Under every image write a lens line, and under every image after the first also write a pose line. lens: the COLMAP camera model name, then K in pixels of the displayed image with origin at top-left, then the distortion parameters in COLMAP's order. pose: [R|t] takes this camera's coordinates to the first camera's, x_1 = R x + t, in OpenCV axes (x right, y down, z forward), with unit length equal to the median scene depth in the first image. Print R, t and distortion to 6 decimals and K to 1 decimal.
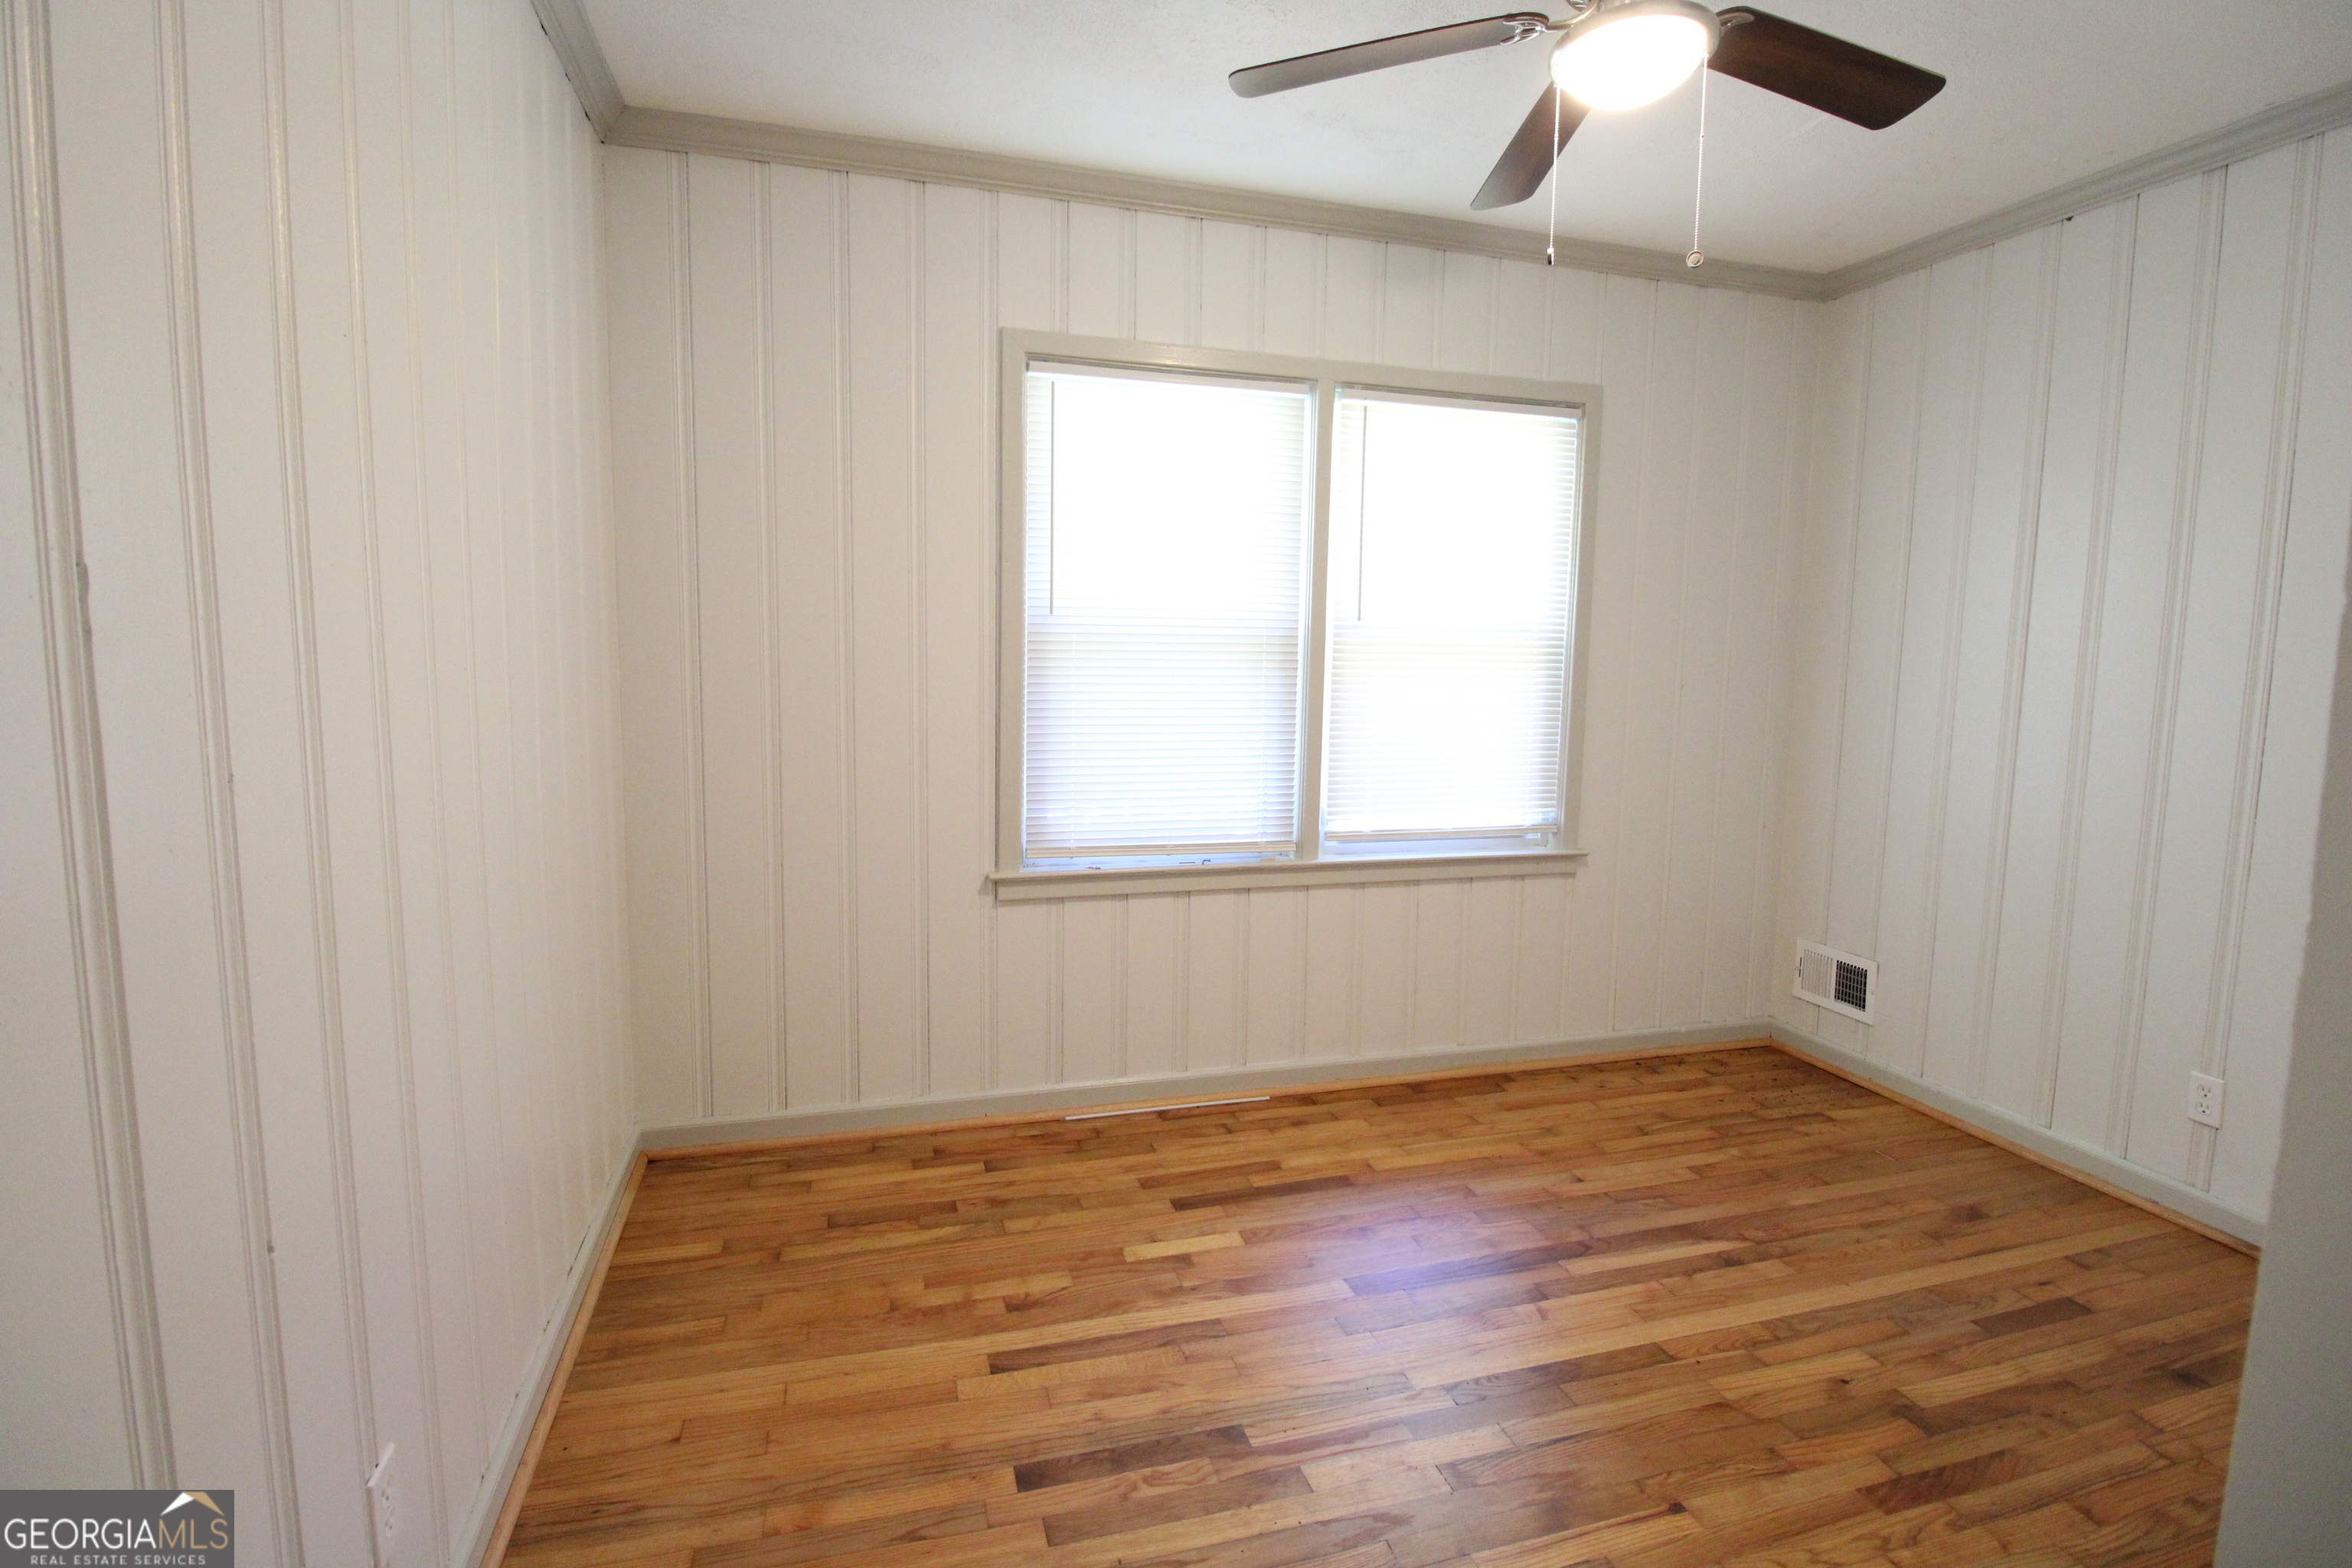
lens RADIAL K [[1122.8, 0, 1176.0], [0, 1122.8, 784.0], [0, 0, 1]] dist [-0.079279, 0.000138]
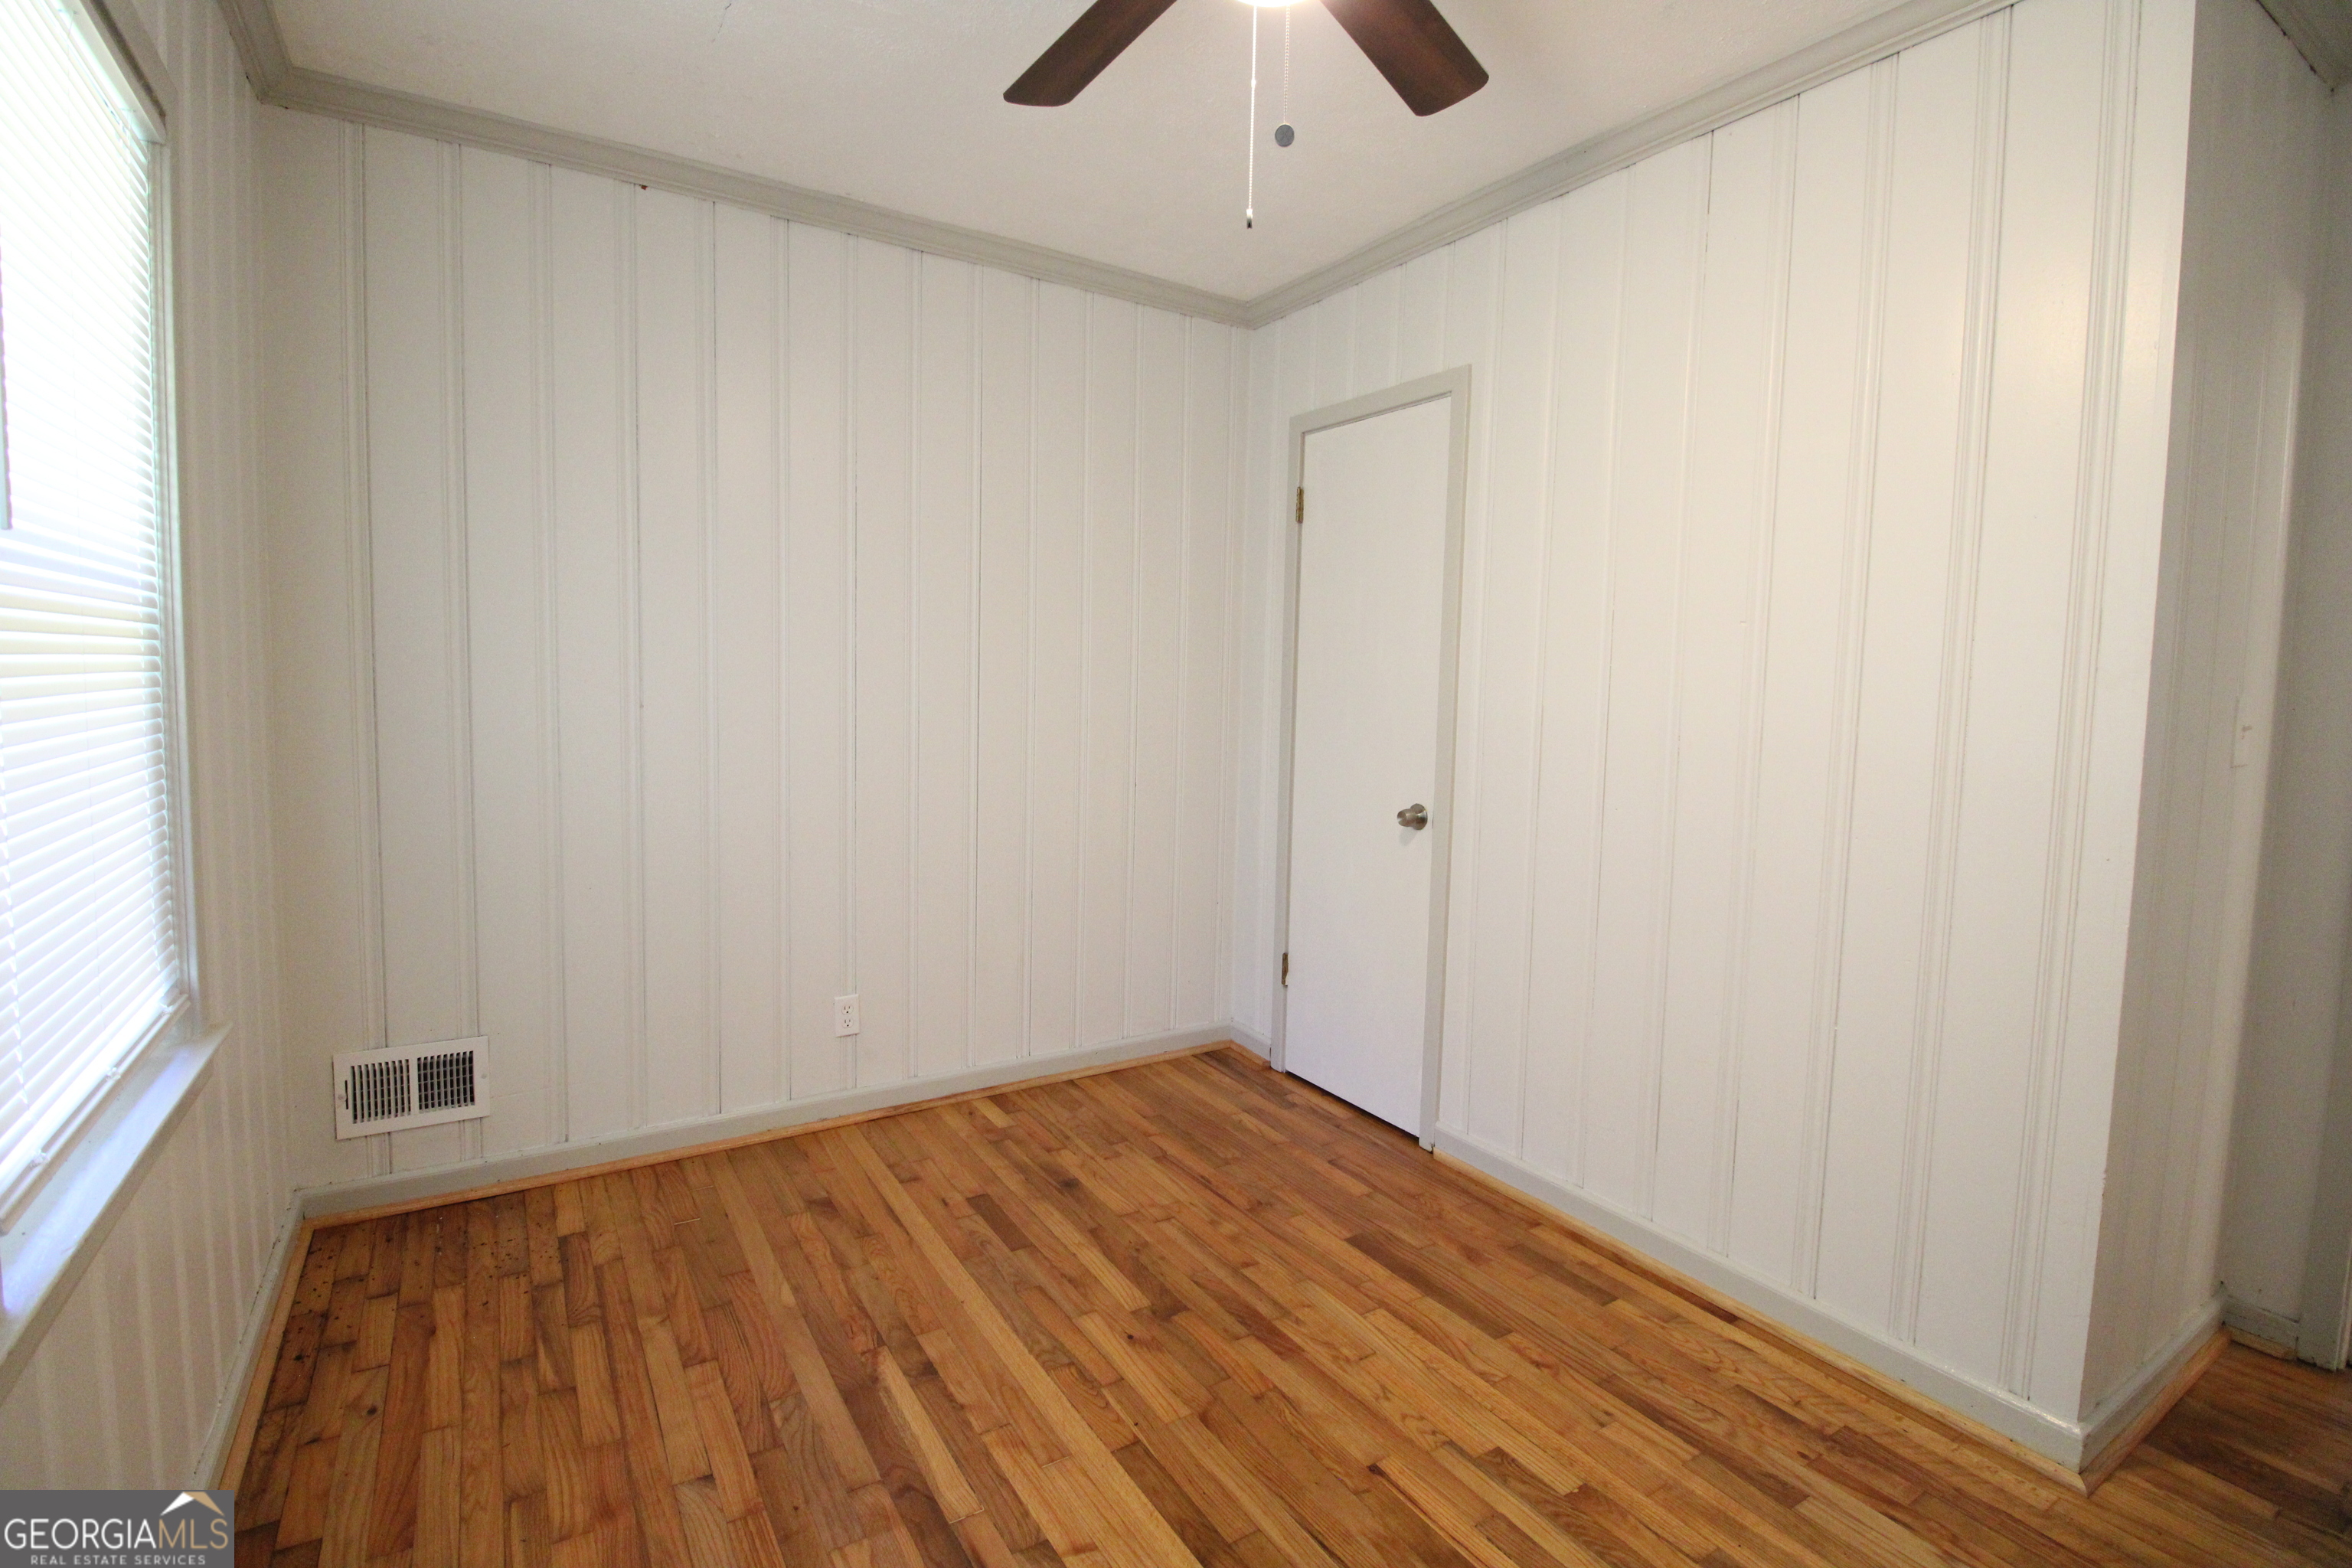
lens RADIAL K [[1057.3, 0, 1163.5], [0, 1057.3, 770.3], [0, 0, 1]] dist [0.003892, -0.016626]
pose [[-0.289222, -0.096778, 0.952357, -0.257197], [0.085189, 0.988327, 0.126304, -0.101233], [-0.953464, 0.117660, -0.277602, 0.905295]]
